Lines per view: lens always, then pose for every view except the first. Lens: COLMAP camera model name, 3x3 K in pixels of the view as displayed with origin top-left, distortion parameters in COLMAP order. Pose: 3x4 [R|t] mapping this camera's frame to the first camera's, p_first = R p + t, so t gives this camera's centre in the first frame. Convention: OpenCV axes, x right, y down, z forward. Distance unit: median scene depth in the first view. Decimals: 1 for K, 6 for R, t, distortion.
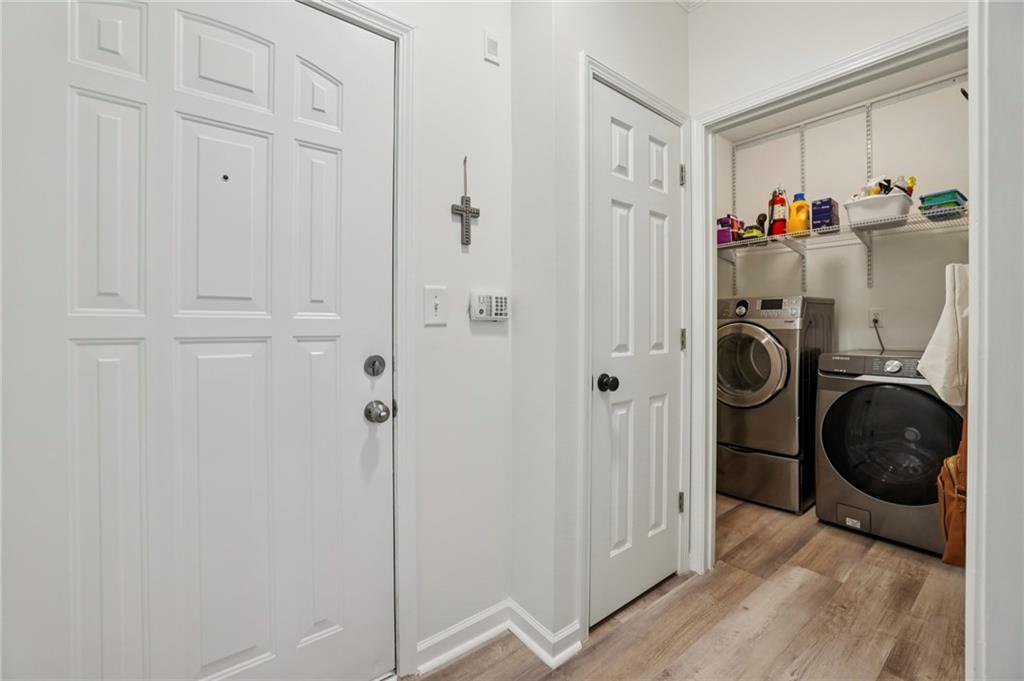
lens RADIAL K [[427.7, 0, 512.6], [0, 427.7, 323.4], [0, 0, 1]] dist [-0.030959, 0.000189]
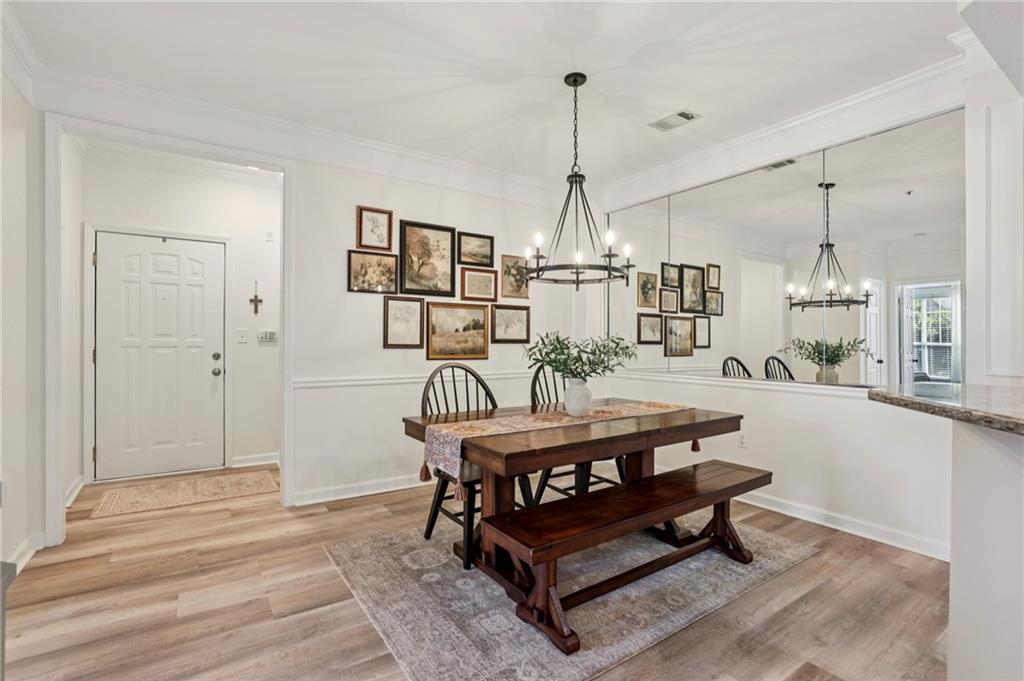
lens RADIAL K [[476.5, 0, 512.0], [0, 476.5, 340.5], [0, 0, 1]] dist [-0.015310, 0.000187]
pose [[0.996705, 0.002348, -0.081077, 1.750617], [-0.002741, 0.999985, -0.004730, -0.000771], [0.081065, 0.004937, 0.996697, -1.859781]]
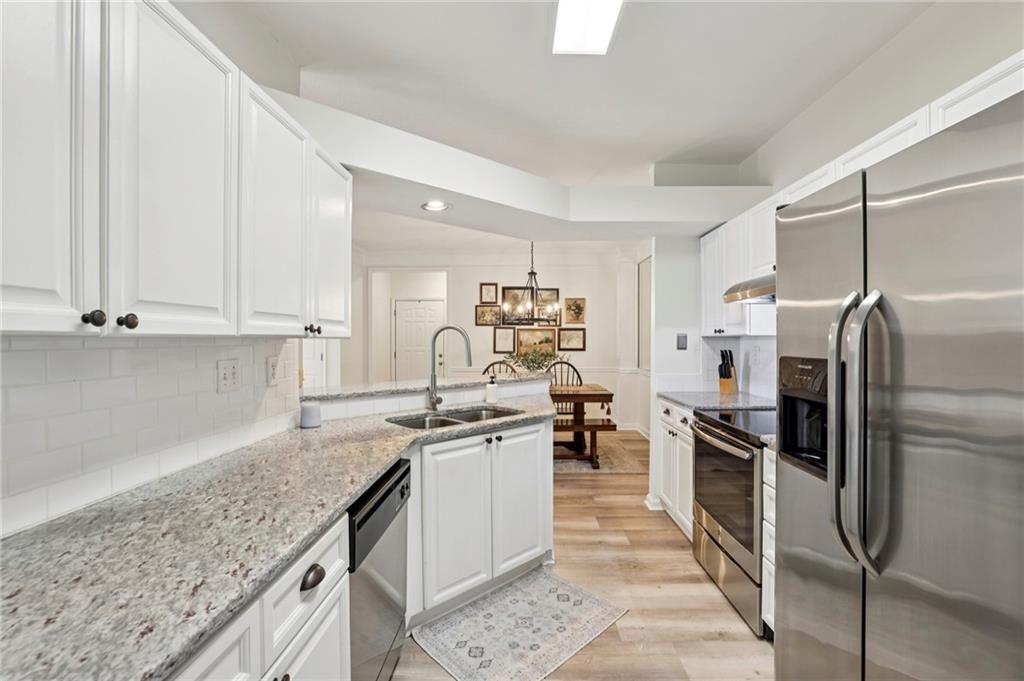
lens RADIAL K [[445.1, 0, 507.2], [0, 445.1, 342.9], [0, 0, 1]] dist [-0.044296, 0.020759]
pose [[0.761429, 0.003579, -0.648238, 4.012110], [-0.001115, 0.999991, 0.004212, -0.100460], [0.648247, -0.002484, 0.761426, -2.856191]]
